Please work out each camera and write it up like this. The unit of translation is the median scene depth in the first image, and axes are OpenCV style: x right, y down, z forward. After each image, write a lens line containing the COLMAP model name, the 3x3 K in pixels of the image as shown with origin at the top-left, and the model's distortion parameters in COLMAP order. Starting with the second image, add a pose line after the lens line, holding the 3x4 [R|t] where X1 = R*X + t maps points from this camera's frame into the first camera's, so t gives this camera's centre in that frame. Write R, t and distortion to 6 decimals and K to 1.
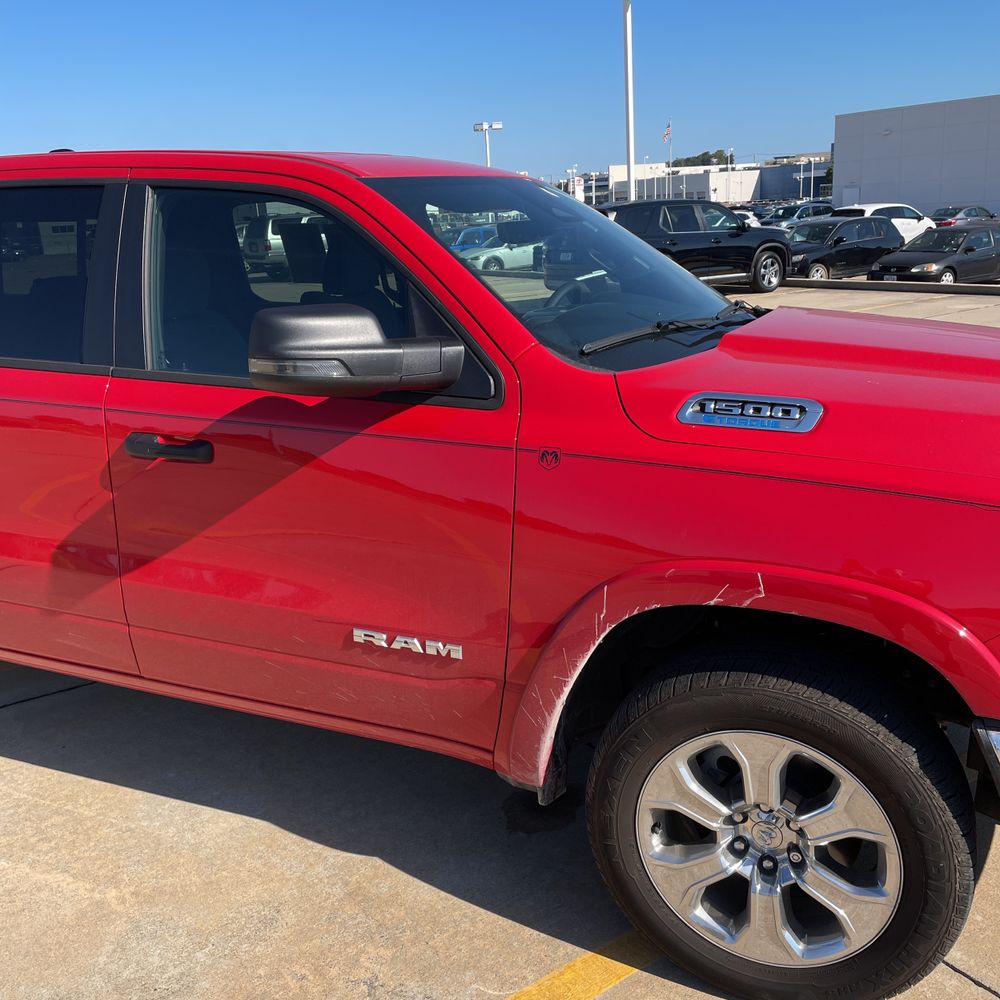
lens RADIAL K [[999.7, 0, 500.0], [0, 999.7, 500.0], [0, 0, 1]] dist [0.100681, -0.130369]
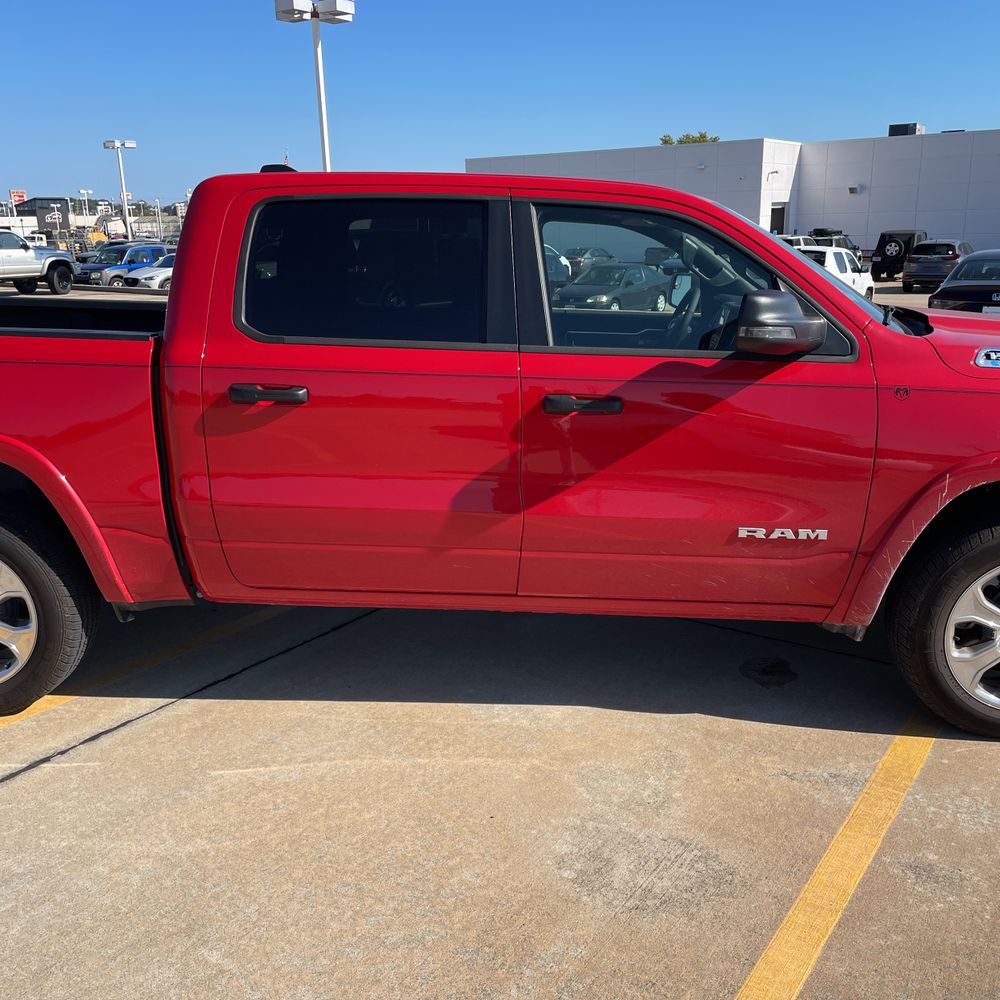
lens RADIAL K [[999.7, 0, 500.0], [0, 999.7, 500.0], [0, 0, 1]] dist [0.100681, -0.130369]
pose [[0.933387, -0.058975, 0.353992, -0.821446], [0.068914, 0.997502, -0.015525, 0.077877], [-0.352192, 0.038885, 0.935120, -0.155614]]
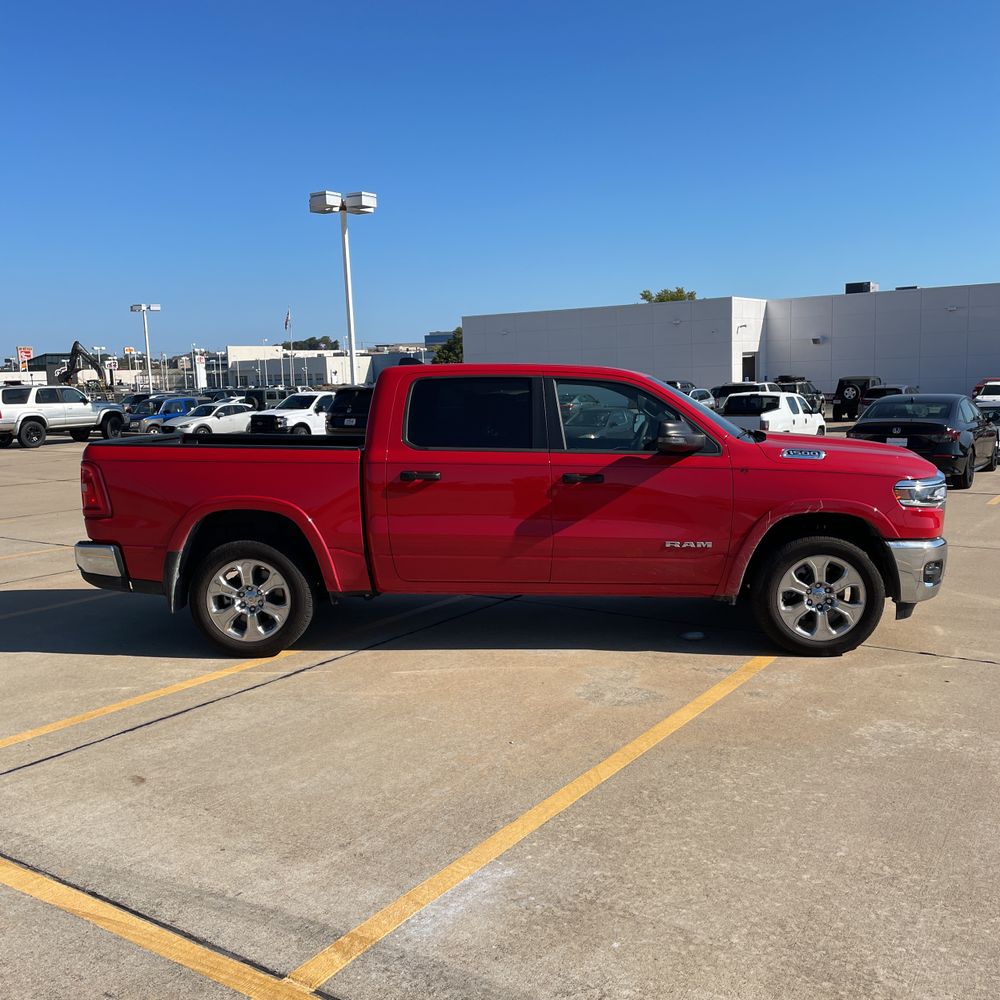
lens RADIAL K [[999.7, 0, 500.0], [0, 999.7, 500.0], [0, 0, 1]] dist [0.100681, -0.130369]
pose [[0.929913, -0.020562, 0.367203, -1.330150], [0.082552, 0.984629, -0.153921, 0.341513], [-0.358394, 0.173446, 0.917317, -1.125097]]
